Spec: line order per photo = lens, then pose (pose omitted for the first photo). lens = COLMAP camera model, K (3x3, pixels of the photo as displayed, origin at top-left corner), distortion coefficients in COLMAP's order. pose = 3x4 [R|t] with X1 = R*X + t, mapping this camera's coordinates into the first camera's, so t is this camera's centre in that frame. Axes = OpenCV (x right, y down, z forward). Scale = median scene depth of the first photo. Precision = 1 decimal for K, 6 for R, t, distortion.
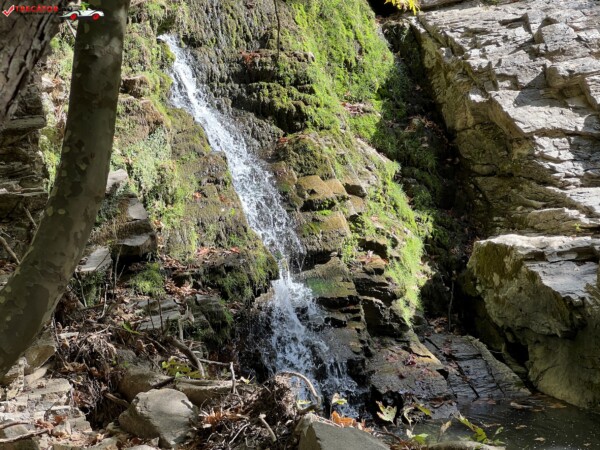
lens RADIAL K [[1341.7, 0, 298.4], [0, 1341.7, 211.8], [0, 0, 1]] dist [-0.228465, 6.039721]
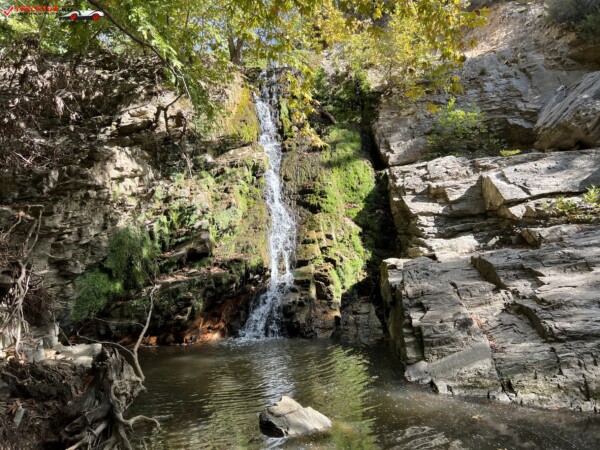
lens RADIAL K [[450.0, 0, 303.6], [0, 450.0, 224.6], [0, 0, 1]] dist [0.066485, -0.086042]
pose [[0.906089, 0.008114, -0.423010, 0.335142], [-0.056831, 0.993089, -0.102684, 0.045975], [0.419253, 0.117081, 0.900288, 0.285249]]
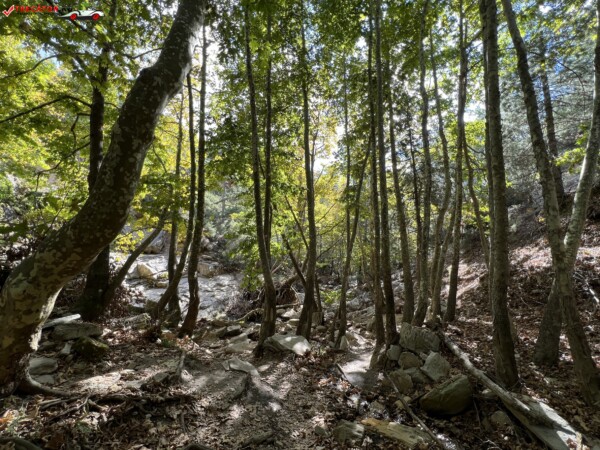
lens RADIAL K [[243.1, 0, 300.0], [0, 243.1, 225.0], [0, 0, 1]] dist [-0.000162, -0.000007]
pose [[0.346942, 0.143381, 0.926862, -0.554824], [0.057702, 0.983110, -0.173681, -0.062520], [-0.936110, 0.113739, 0.332809, -0.059644]]
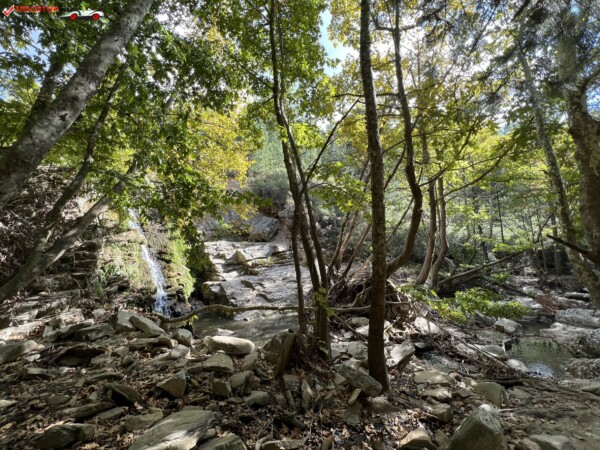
lens RADIAL K [[240.5, 0, 299.5], [0, 240.5, 225.7], [0, 0, 1]] dist [0.000092, 0.000458]
pose [[0.927766, 0.055475, 0.369016, 0.127364], [0.028392, 0.975528, -0.218034, 0.018867], [-0.372081, 0.212762, 0.903487, -0.116354]]
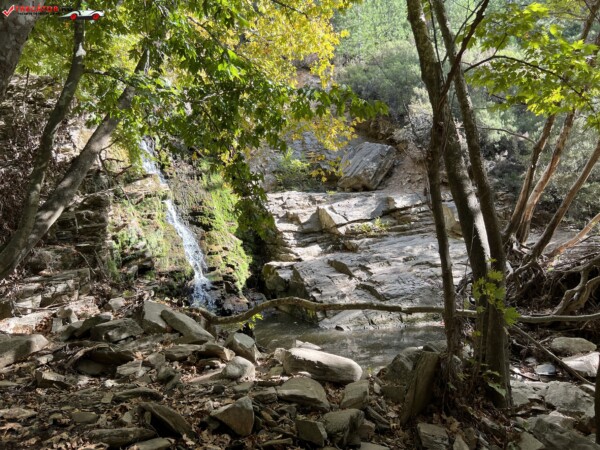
lens RADIAL K [[451.1, 0, 303.2], [0, 451.1, 228.3], [0, 0, 1]] dist [0.069191, -0.082575]
pose [[0.995006, -0.002513, 0.099783, 0.122221], [0.010614, 0.996678, -0.080744, 0.025360], [-0.099248, 0.081399, 0.991728, -0.110743]]
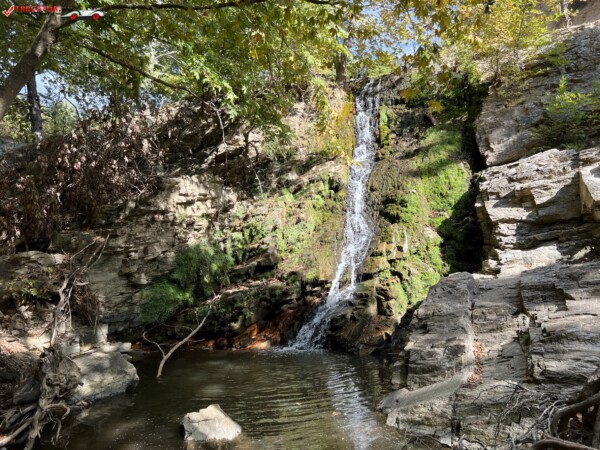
lens RADIAL K [[451.1, 0, 303.2], [0, 451.1, 228.3], [0, 0, 1]] dist [0.069191, -0.082575]
pose [[0.647513, -0.021164, -0.761761, 0.511850], [-0.066091, 0.994288, -0.083803, 0.023643], [0.759183, 0.104609, 0.642416, 0.407262]]
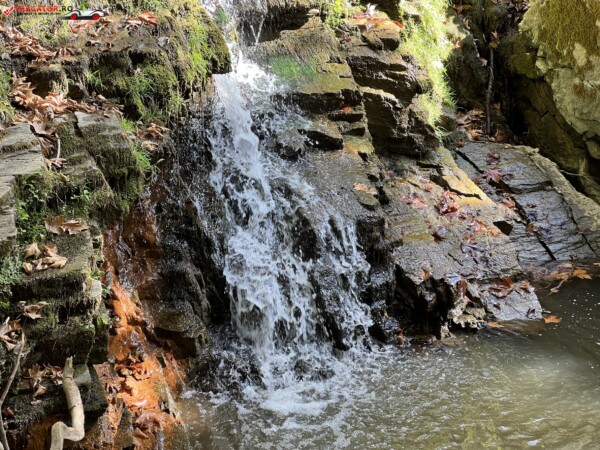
lens RADIAL K [[1335.3, 0, 300.0], [0, 1335.3, 225.0], [0, 0, 1]] dist [-0.057747, 3.240254]
pose [[0.995695, -0.003232, 0.092630, -0.032425], [-0.019532, 0.969631, 0.243792, -0.019729], [-0.090605, -0.244552, 0.965394, 0.409521]]
